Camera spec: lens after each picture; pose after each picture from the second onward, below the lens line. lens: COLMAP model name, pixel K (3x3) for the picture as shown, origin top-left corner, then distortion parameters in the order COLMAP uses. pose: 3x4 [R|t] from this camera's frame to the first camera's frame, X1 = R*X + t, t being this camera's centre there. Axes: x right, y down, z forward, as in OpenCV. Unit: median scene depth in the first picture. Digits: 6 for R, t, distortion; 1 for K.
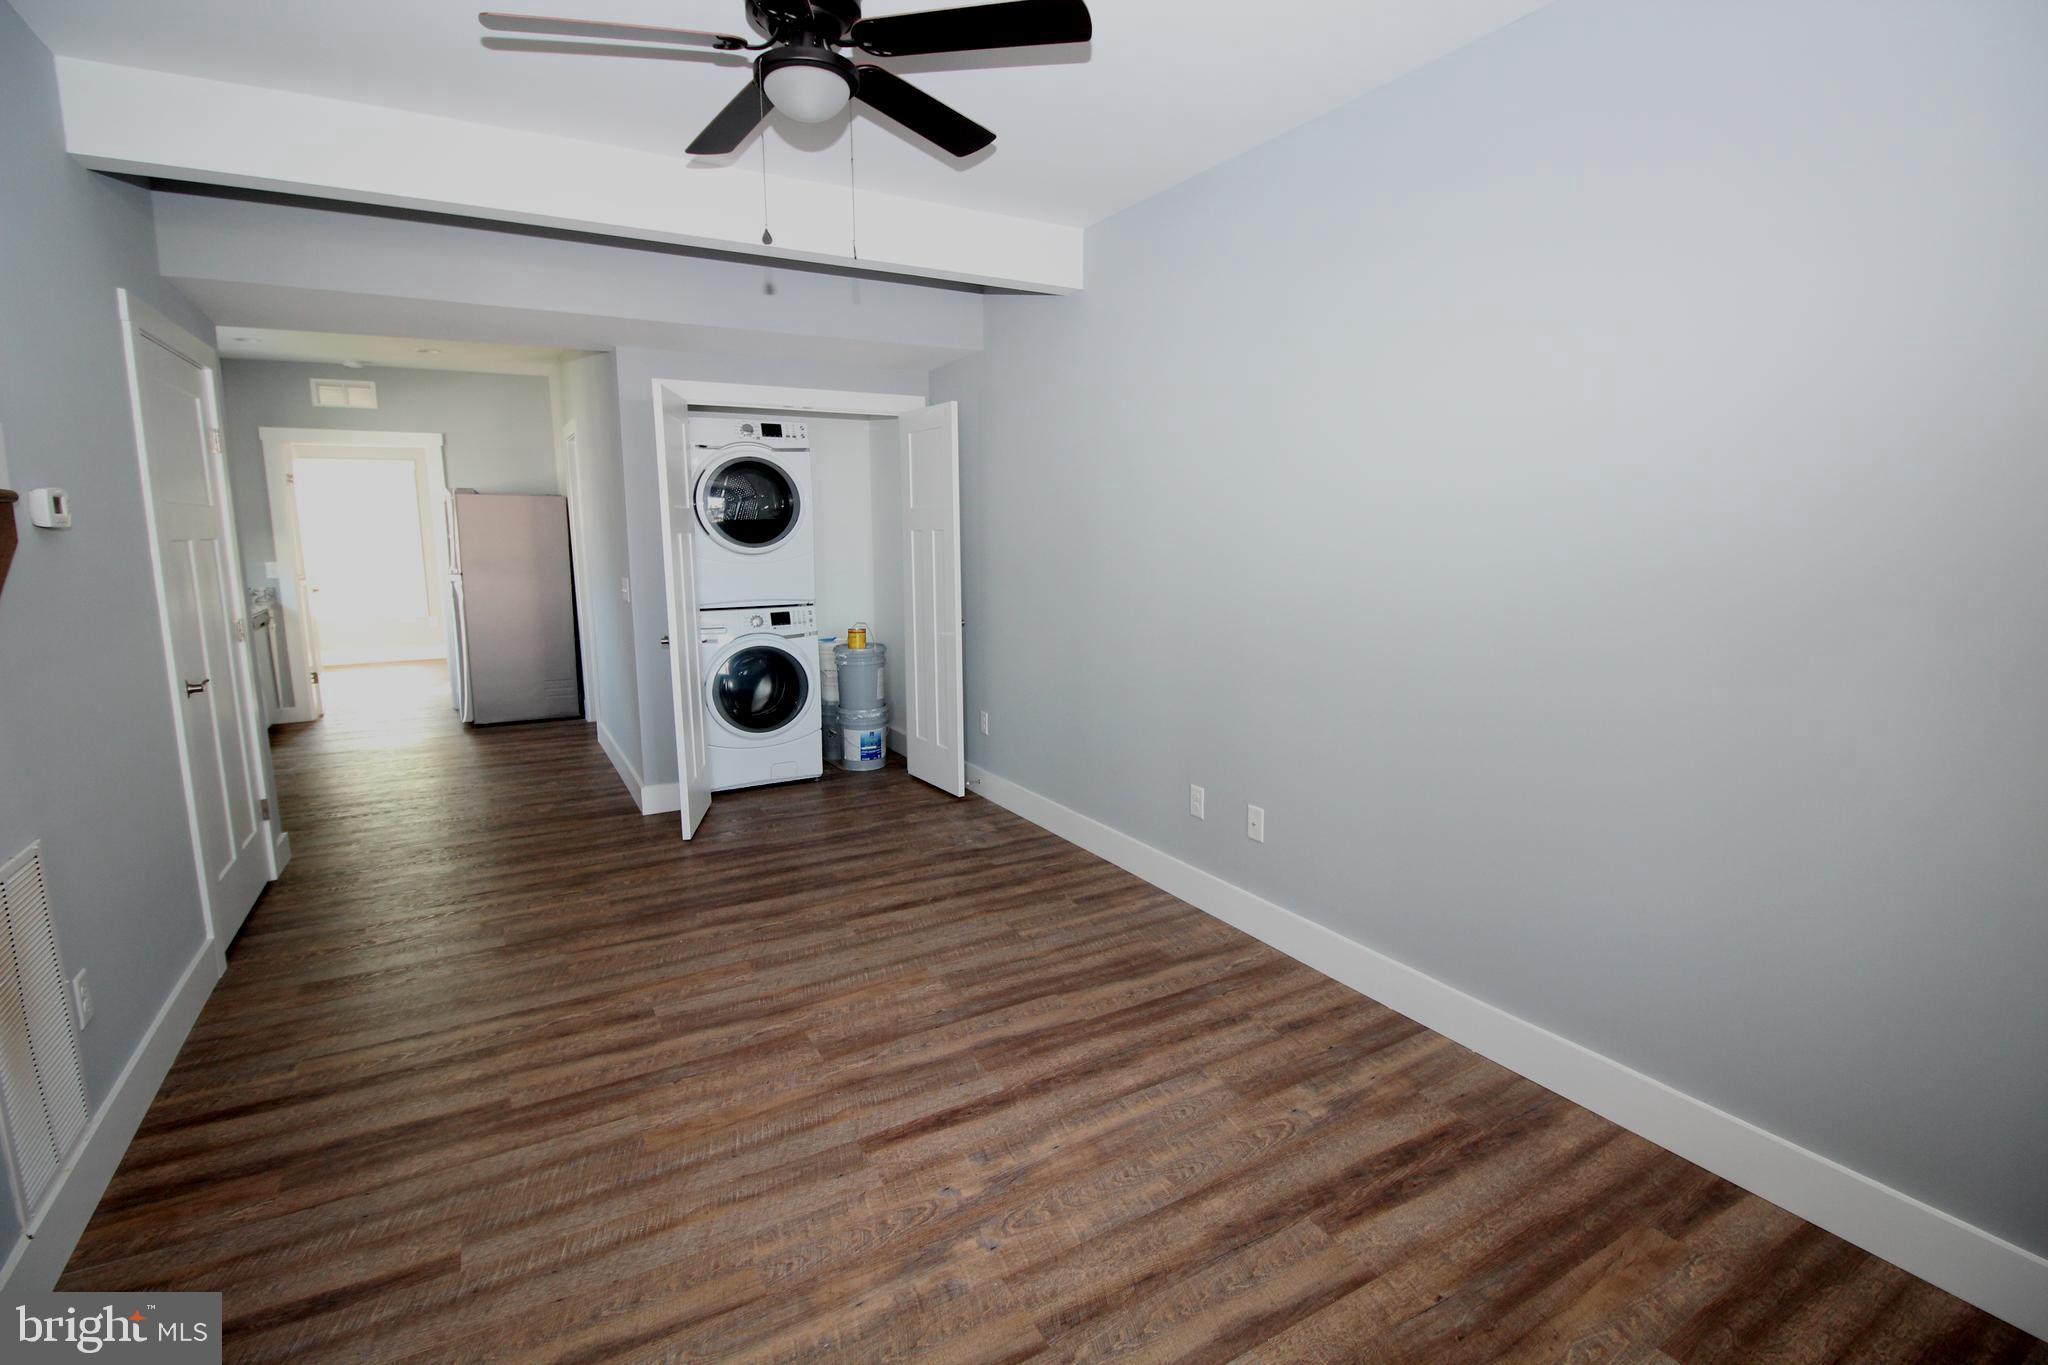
lens RADIAL K [[951.5, 0, 1040.2], [0, 951.5, 678.5], [0, 0, 1]] dist [-0.000909, -0.014063]
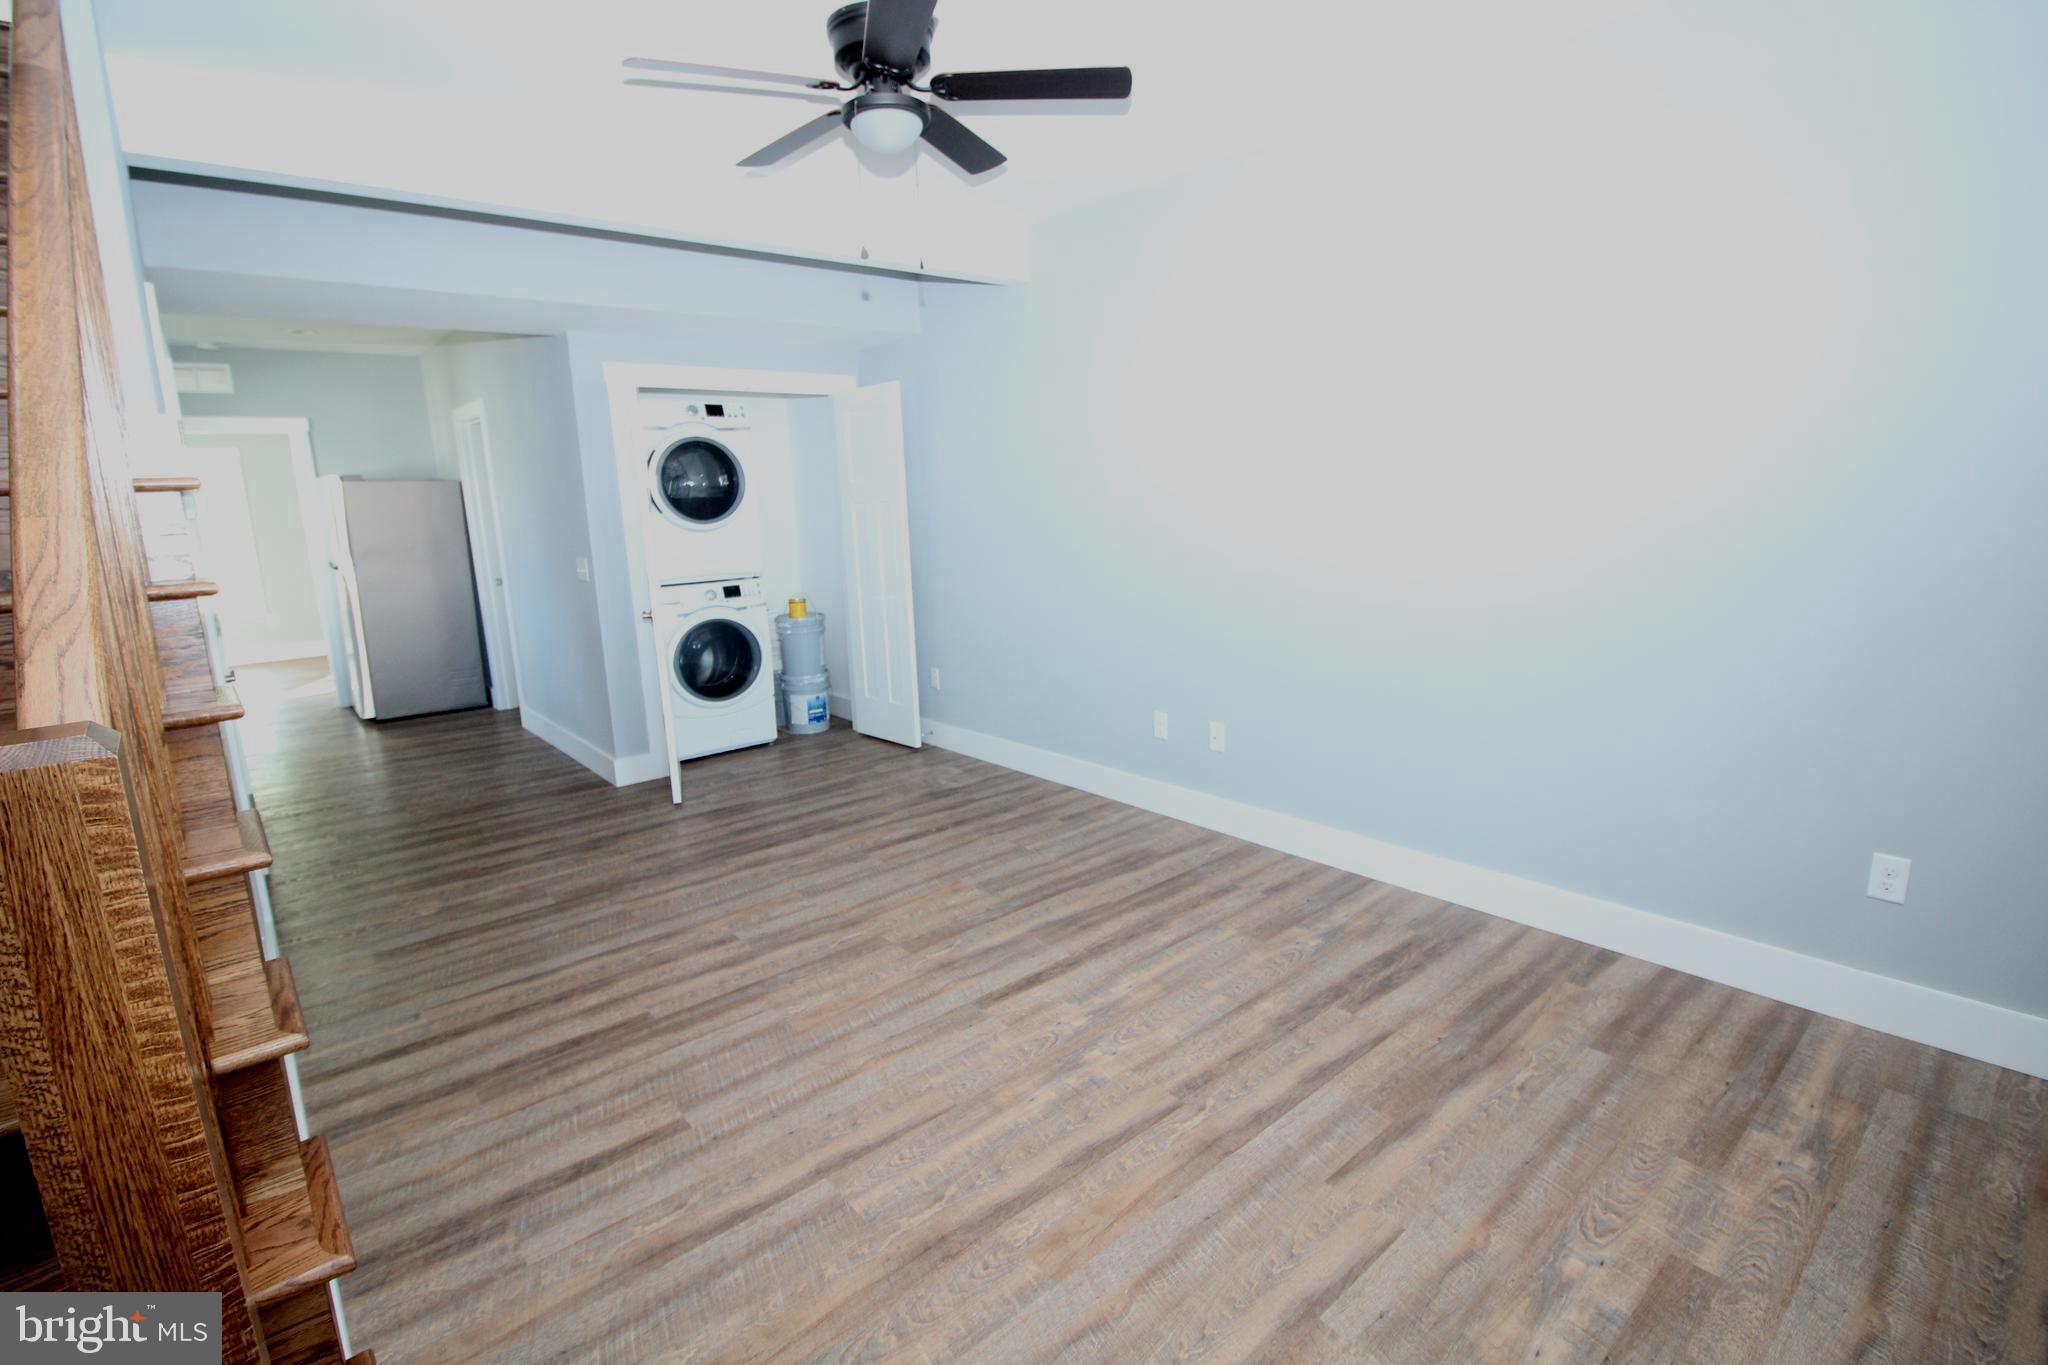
lens RADIAL K [[951.5, 0, 1040.2], [0, 951.5, 678.5], [0, 0, 1]] dist [-0.000909, -0.014063]
pose [[0.982590, -0.064360, 0.174281, -0.247863], [0.059084, 0.997629, 0.035297, 0.029876], [-0.176139, -0.024385, 0.984063, -0.174290]]
